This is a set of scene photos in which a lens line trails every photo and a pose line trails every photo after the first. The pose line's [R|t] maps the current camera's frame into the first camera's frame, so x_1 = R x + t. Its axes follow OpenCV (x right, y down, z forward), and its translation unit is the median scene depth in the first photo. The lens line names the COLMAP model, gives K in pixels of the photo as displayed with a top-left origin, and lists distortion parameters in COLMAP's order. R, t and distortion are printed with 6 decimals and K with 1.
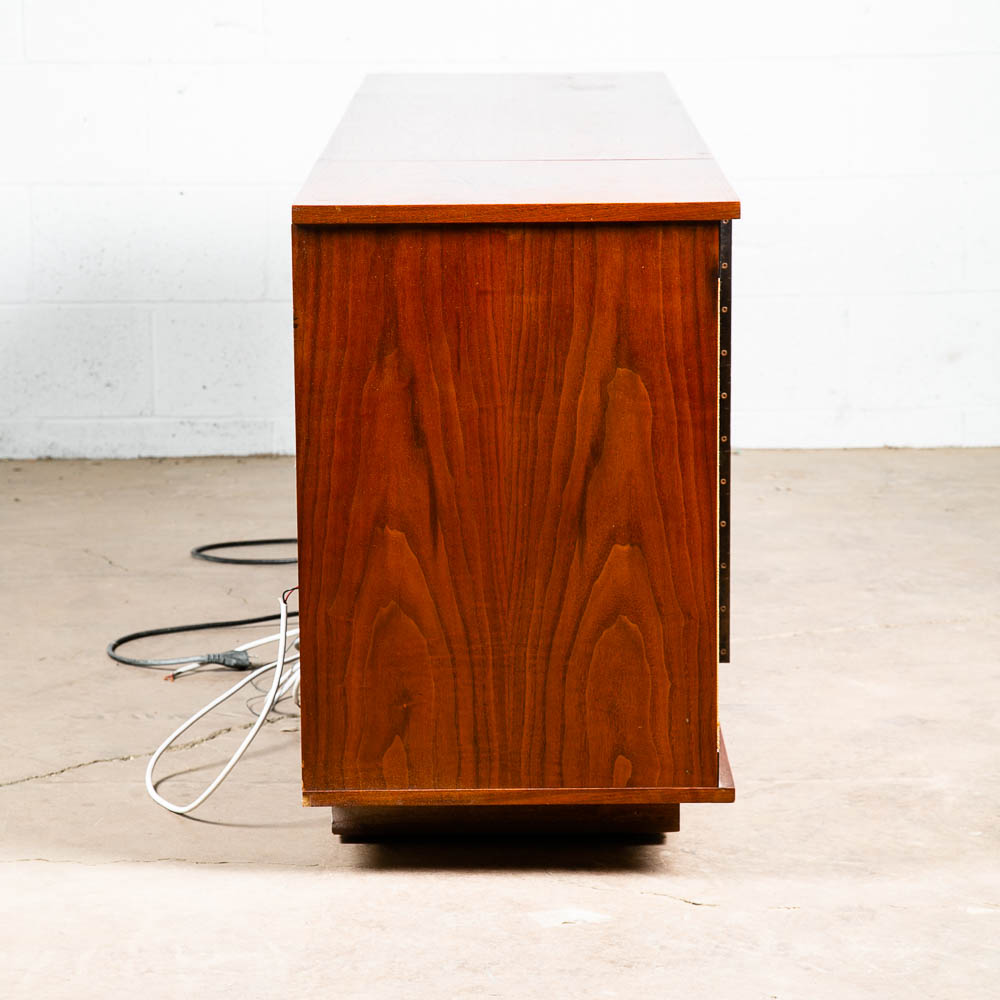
lens RADIAL K [[3525.2, 0, 500.0], [0, 3525.2, 500.0], [0, 0, 1]] dist [0.274573, 4.046703]
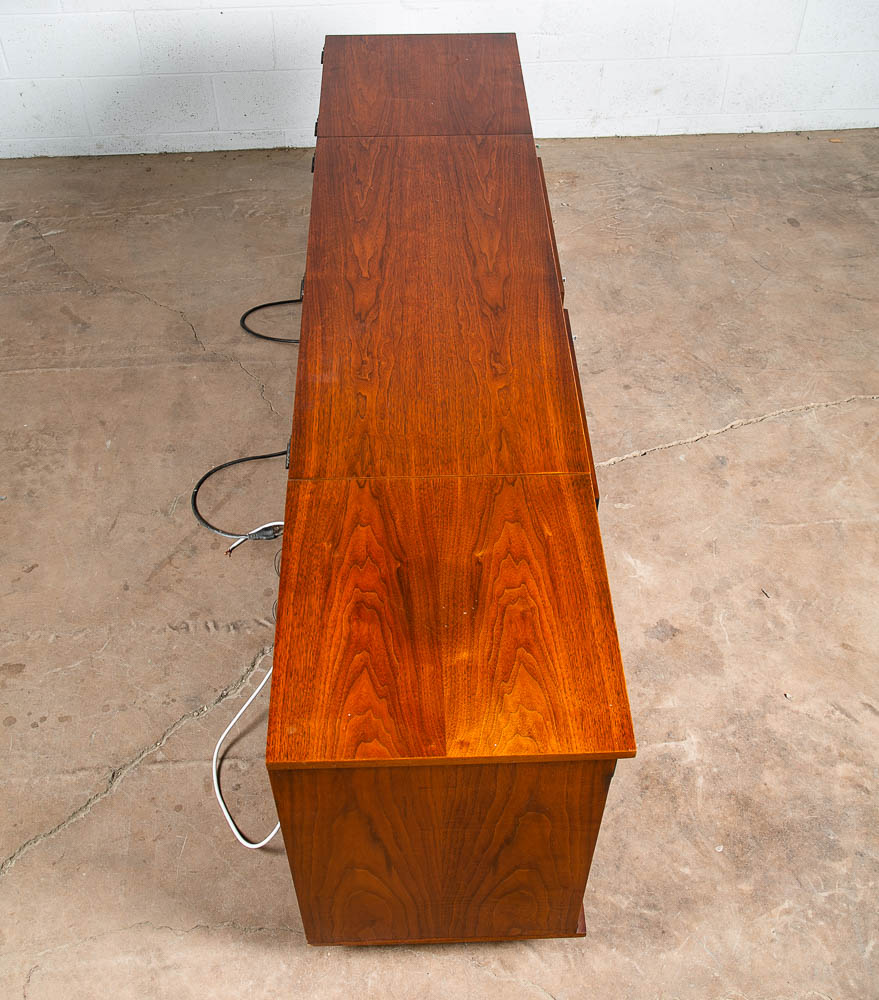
lens RADIAL K [[1125.8, 0, 438.5], [0, 1125.8, 404.8], [0, 0, 1]] dist [-0.043703, 0.033975]
pose [[0.999323, -0.018670, 0.031694, -0.008758], [-0.002455, 0.825846, 0.563890, -0.347871], [-0.036702, -0.563586, 0.825241, 0.655211]]
